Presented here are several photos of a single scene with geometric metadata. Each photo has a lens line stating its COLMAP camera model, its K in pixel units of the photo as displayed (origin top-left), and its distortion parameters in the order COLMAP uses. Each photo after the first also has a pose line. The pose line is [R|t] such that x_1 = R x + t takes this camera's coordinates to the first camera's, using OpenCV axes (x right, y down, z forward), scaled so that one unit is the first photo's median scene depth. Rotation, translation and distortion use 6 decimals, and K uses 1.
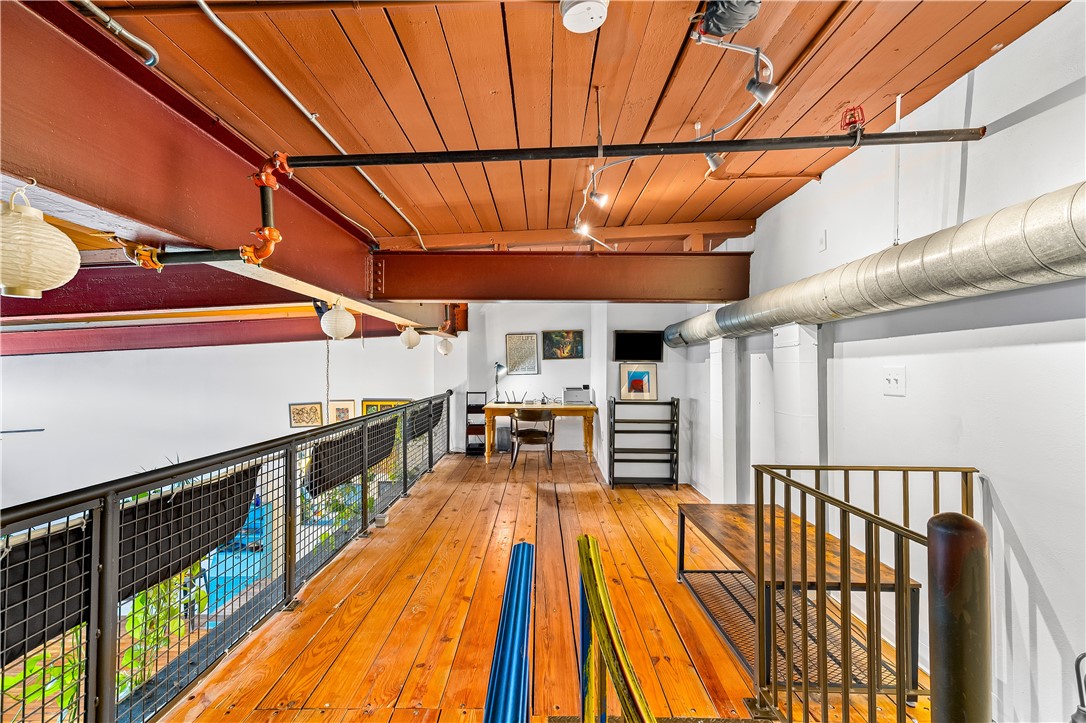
lens RADIAL K [[485.2, 0, 532.7], [0, 485.2, 368.1], [0, 0, 1]] dist [0.022541, 0.000540]
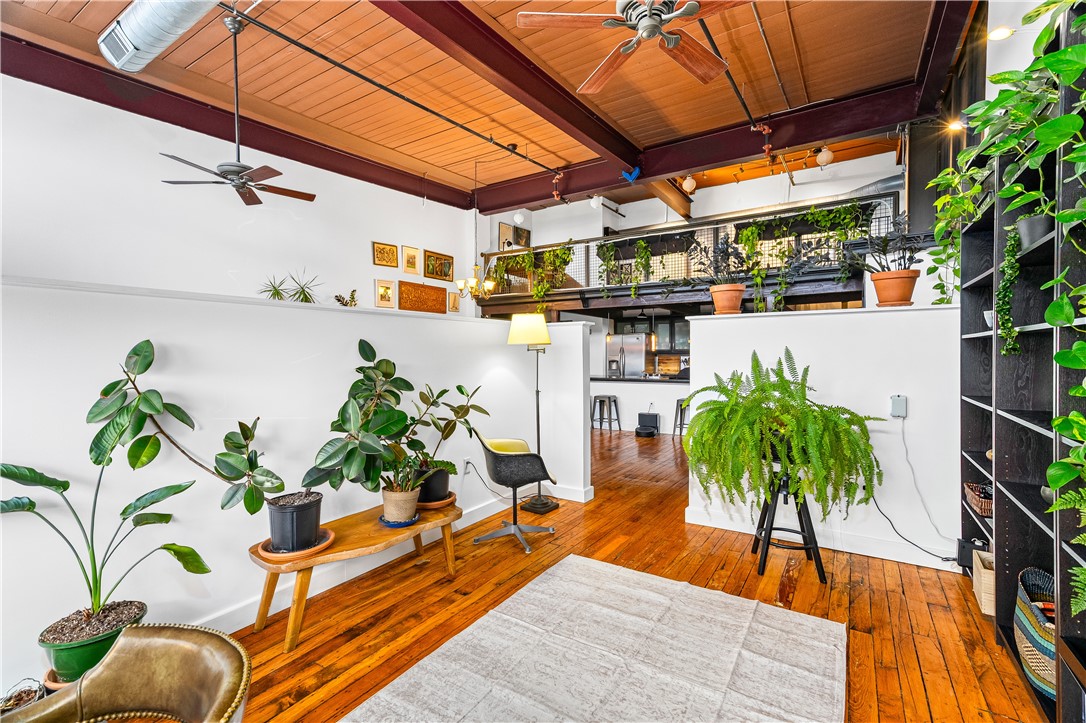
lens RADIAL K [[485.2, 0, 541.3], [0, 485.2, 359.5], [0, 0, 1]] dist [0.022541, 0.000540]
pose [[0.528434, -0.017899, 0.848785, -2.128347], [0.010392, 0.999839, 0.014614, 0.560210], [-0.848911, 0.001098, 0.528535, 0.213571]]
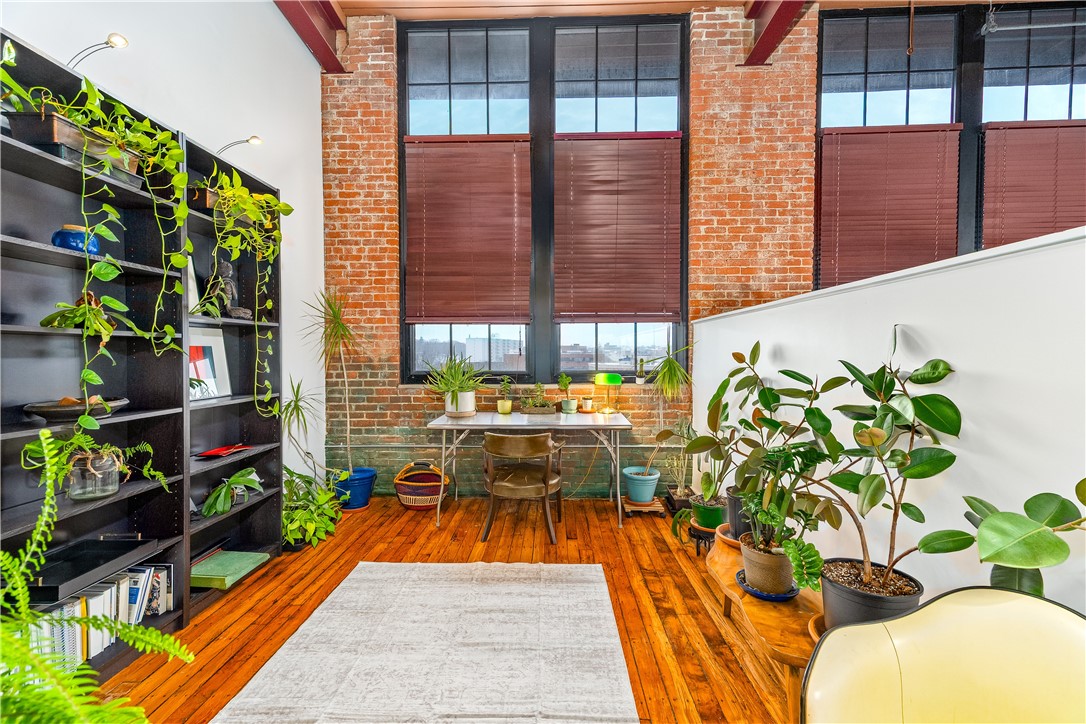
lens RADIAL K [[485.2, 0, 541.4], [0, 485.2, 360.0], [0, 0, 1]] dist [0.022541, 0.000540]
pose [[-0.009990, 0.009254, -0.999907, -1.240799], [-0.000191, 0.999957, 0.009257, 0.565068], [0.999950, 0.000283, -0.009988, 0.504494]]
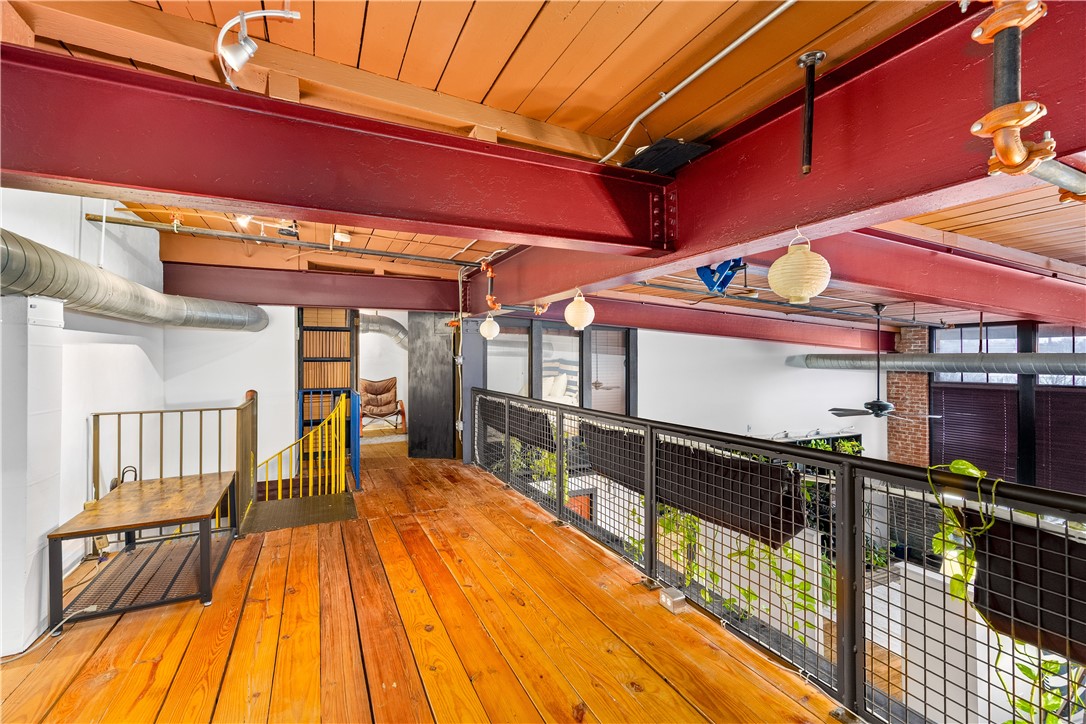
lens RADIAL K [[485.2, 0, 544.6], [0, 485.2, 358.1], [0, 0, 1]] dist [0.022541, 0.000540]
pose [[-0.895874, -0.001463, -0.444306, 0.101932], [-0.000880, 0.999998, -0.001519, 0.004631], [0.444308, -0.000970, -0.895874, 1.332582]]
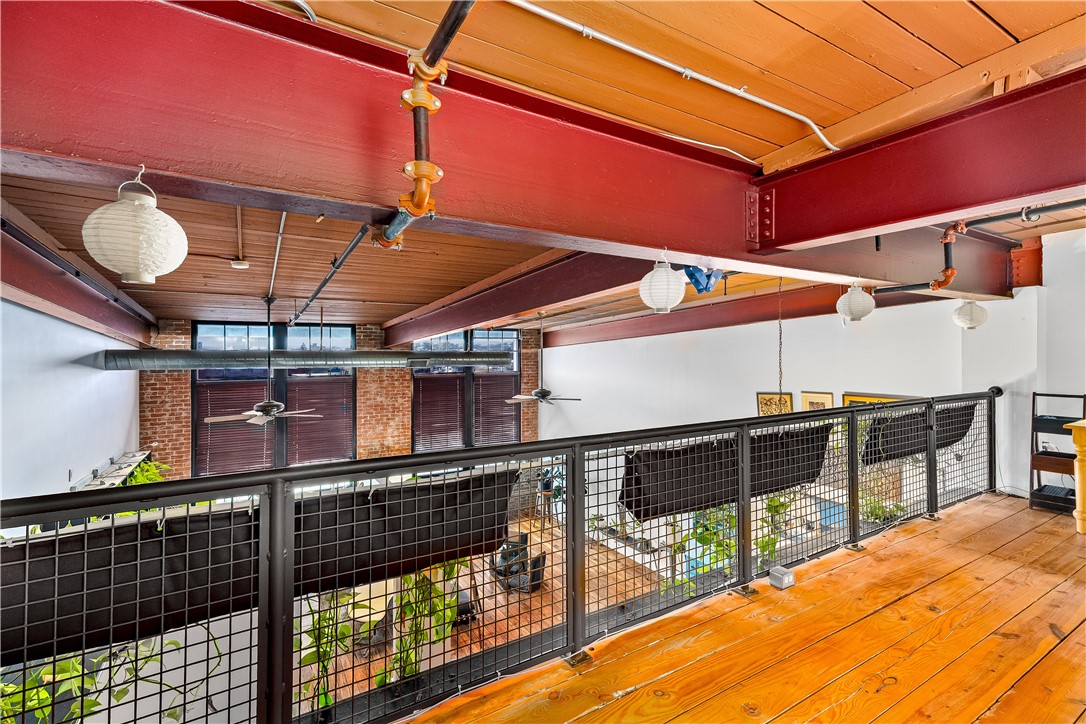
lens RADIAL K [[485.2, 0, 537.5], [0, 485.2, 352.1], [0, 0, 1]] dist [0.022541, 0.000540]
pose [[0.530771, -0.005994, -0.847494, 0.077995], [0.003927, 0.999982, -0.004613, 0.002797], [0.847506, -0.000879, 0.530785, 0.319707]]
